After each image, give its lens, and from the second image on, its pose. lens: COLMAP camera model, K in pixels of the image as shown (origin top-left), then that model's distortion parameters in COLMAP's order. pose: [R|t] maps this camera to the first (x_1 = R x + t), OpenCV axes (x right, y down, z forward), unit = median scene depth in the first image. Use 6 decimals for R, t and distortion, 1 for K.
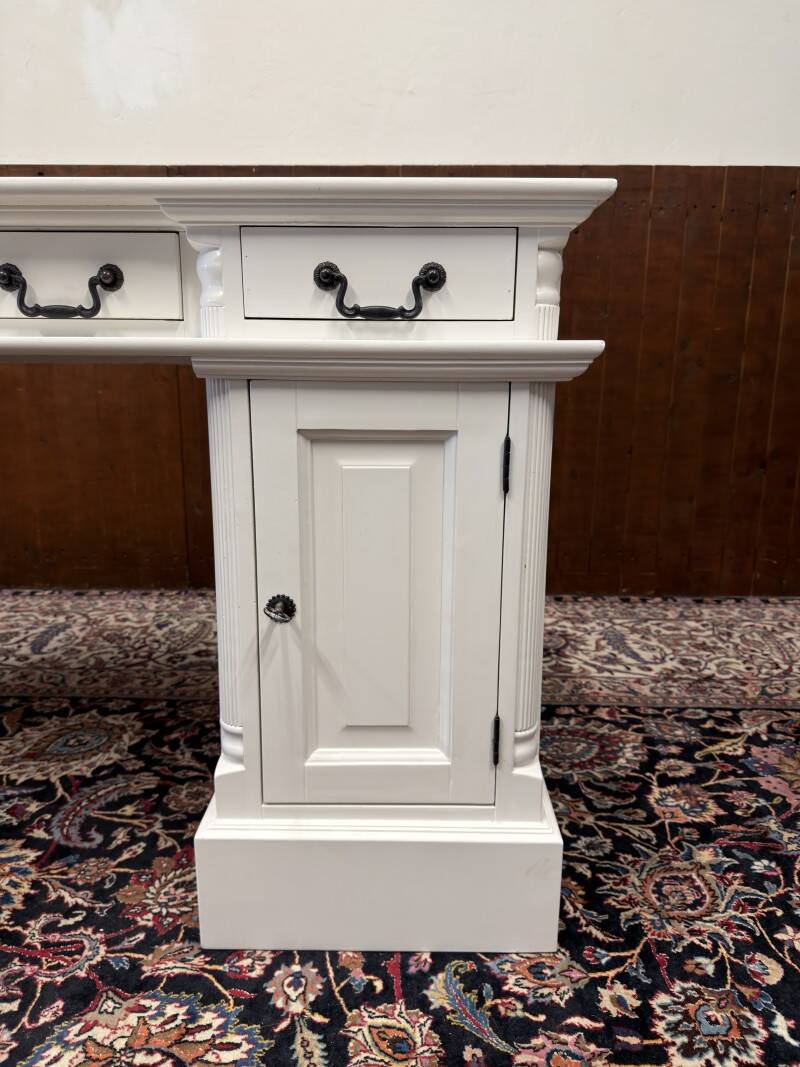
lens RADIAL K [[770.9, 0, 393.0], [0, 770.9, 533.7], [0, 0, 1]] dist [-0.006456, -0.006564]
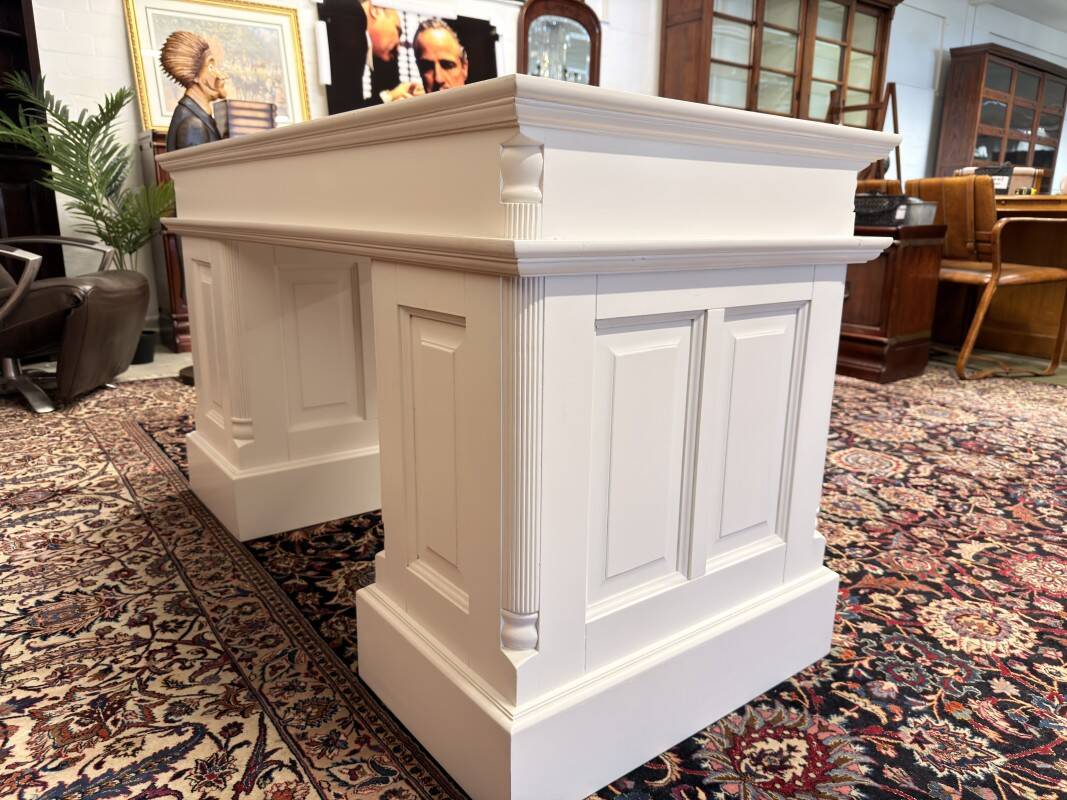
lens RADIAL K [[768.1, 0, 533.5], [0, 768.1, 400.0], [0, 0, 1]] dist [-0.002158, 0.000612]
pose [[-0.611975, -0.202418, 0.764535, -1.903779], [0.162506, 0.913881, 0.372038, -0.496576], [-0.774001, 0.351920, -0.526379, 1.883952]]
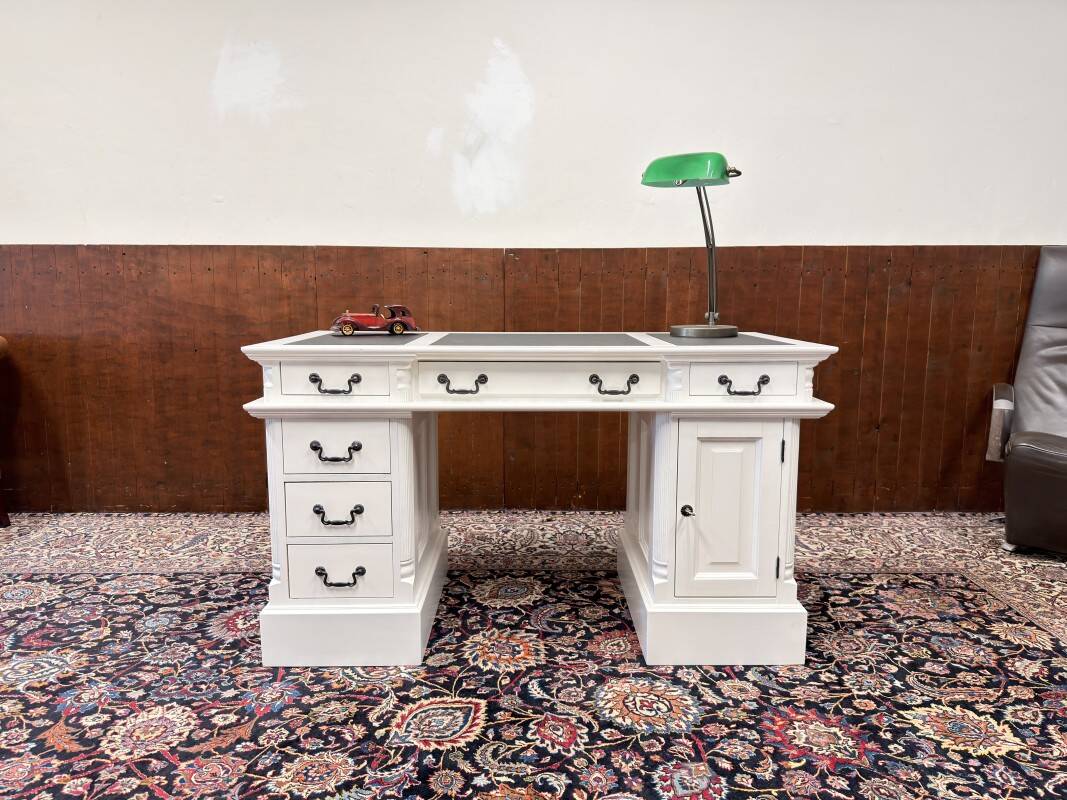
lens RADIAL K [[746.2, 0, 536.2], [0, 746.2, 397.9], [0, 0, 1]] dist [0.077209, -0.122908]
pose [[0.999727, -0.004964, 0.022826, -0.555199], [0.006926, 0.996211, -0.086694, -0.044344], [-0.022309, 0.086828, 0.995973, -1.160586]]
